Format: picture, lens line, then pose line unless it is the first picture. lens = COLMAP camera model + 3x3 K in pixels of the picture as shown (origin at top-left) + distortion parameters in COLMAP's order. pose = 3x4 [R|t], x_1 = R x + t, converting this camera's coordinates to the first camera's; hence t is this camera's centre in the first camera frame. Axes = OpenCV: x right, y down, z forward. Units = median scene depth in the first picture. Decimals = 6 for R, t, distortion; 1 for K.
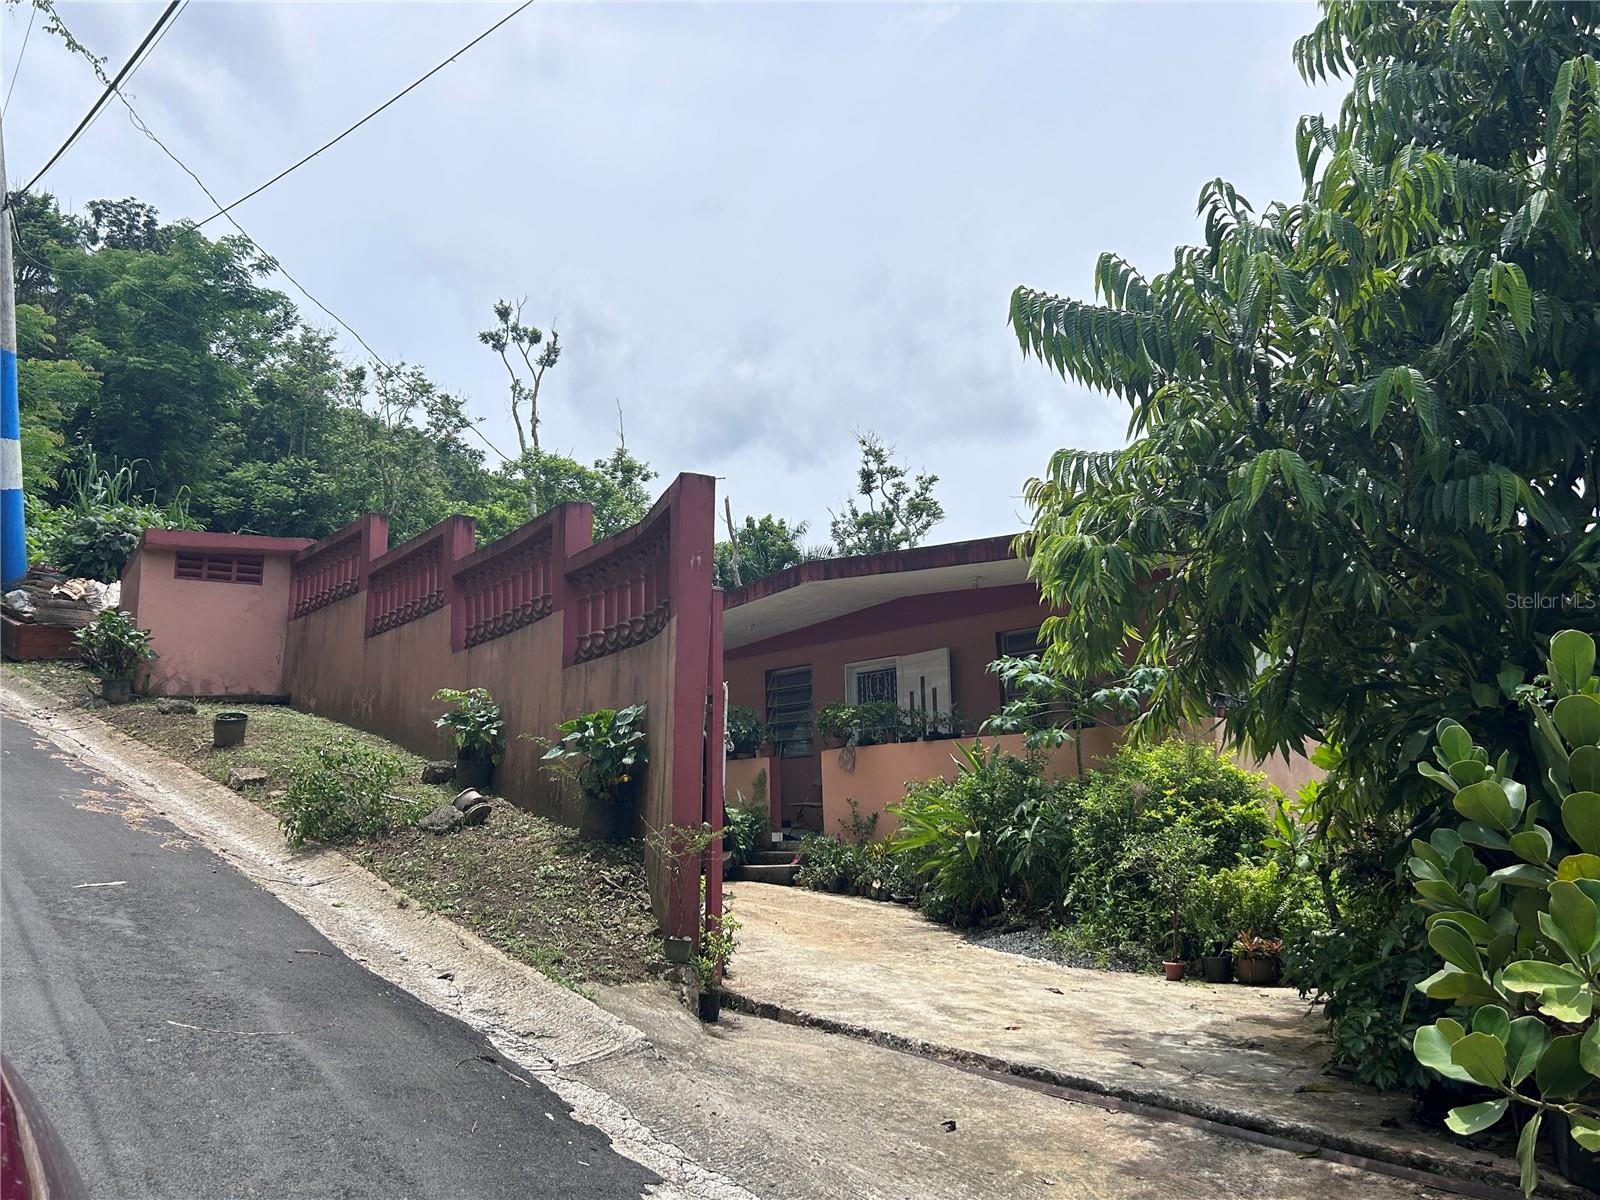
lens RADIAL K [[1202.7, 0, 800.0], [0, 1202.7, 600.0], [0, 0, 1]] dist [0.000385, -0.000228]
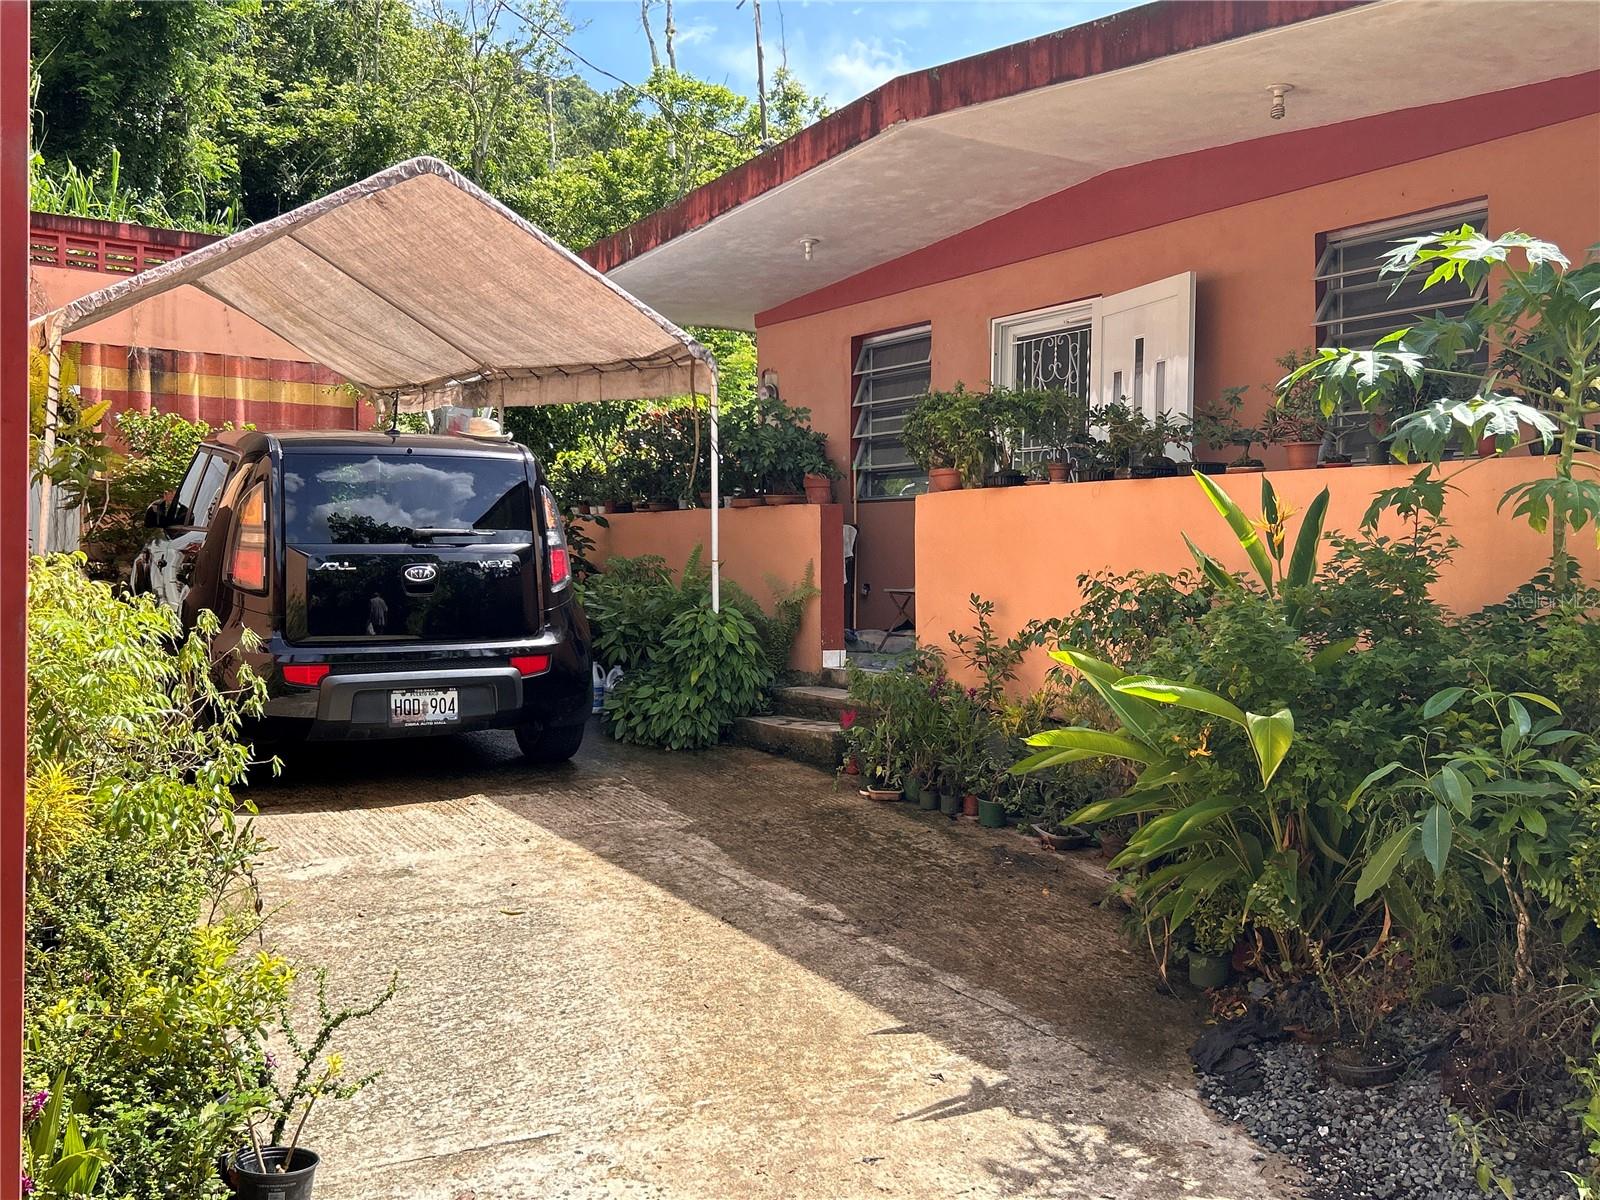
lens RADIAL K [[1516.9, 0, 800.0], [0, 1516.9, 600.0], [0, 0, 1]] dist [0.061963, -0.004362]
pose [[0.989904, 0.031108, -0.138281, 0.053910], [-0.002070, 0.978686, 0.205350, 0.041092], [0.141721, -0.202991, 0.968870, 0.383205]]
